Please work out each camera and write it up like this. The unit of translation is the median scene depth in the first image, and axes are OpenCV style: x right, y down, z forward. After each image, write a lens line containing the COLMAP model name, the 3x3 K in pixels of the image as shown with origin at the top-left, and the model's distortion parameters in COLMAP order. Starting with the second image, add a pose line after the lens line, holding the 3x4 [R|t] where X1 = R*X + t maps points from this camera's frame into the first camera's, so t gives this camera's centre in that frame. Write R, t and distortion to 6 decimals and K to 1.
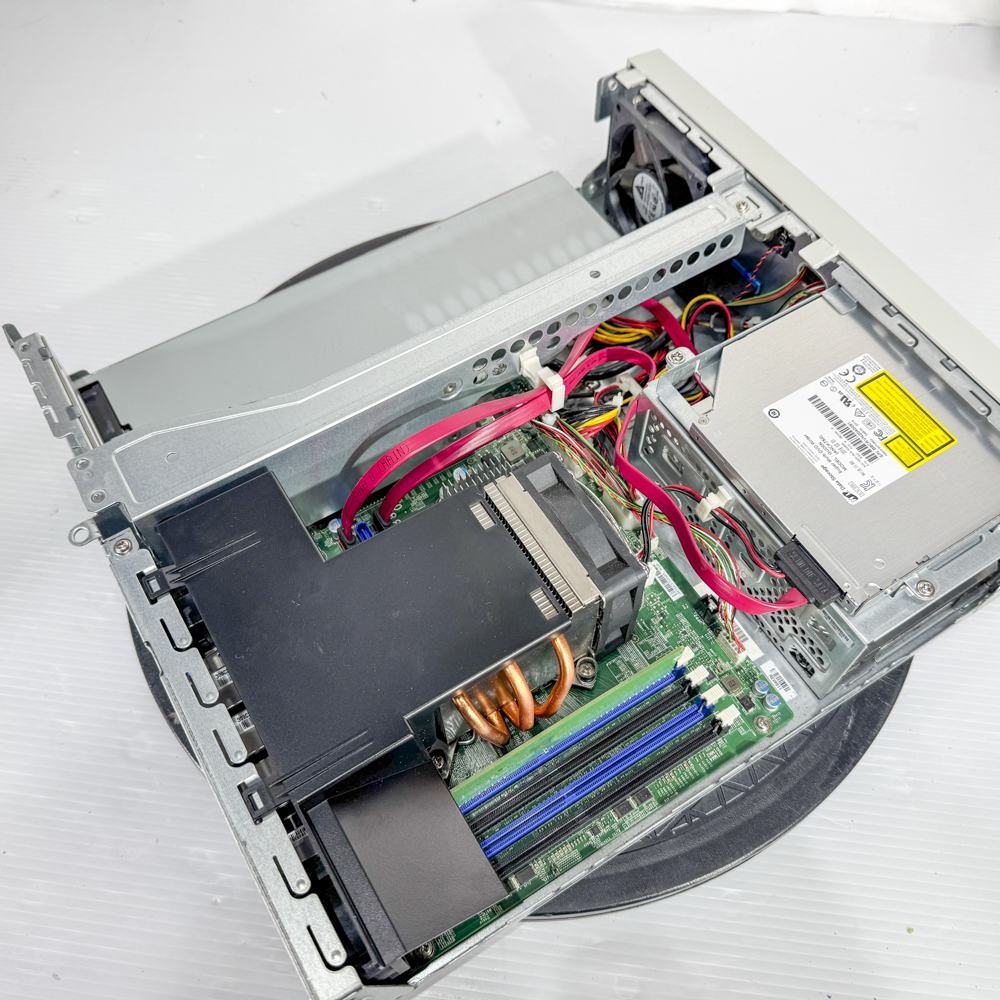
lens RADIAL K [[914.8, 0, 505.3], [0, 914.8, 524.8], [0, 0, 1]] dist [0.061763, -0.164528]
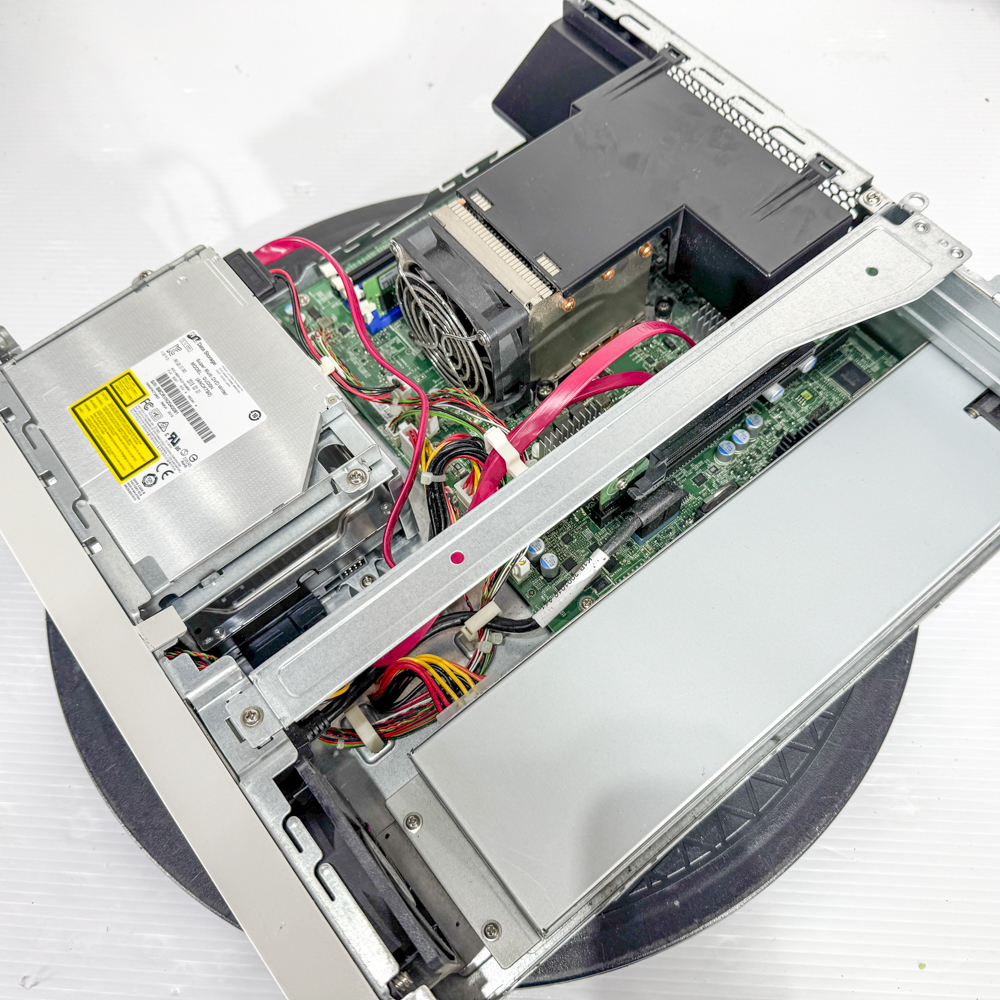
lens RADIAL K [[914.8, 0, 505.3], [0, 914.8, 524.8], [0, 0, 1]] dist [0.061763, -0.164528]
pose [[-0.990838, 0.135038, -0.002002, 0.061773], [-0.080176, -0.576233, 0.813343, -0.955795], [0.108679, 0.806052, 0.581780, 0.584676]]
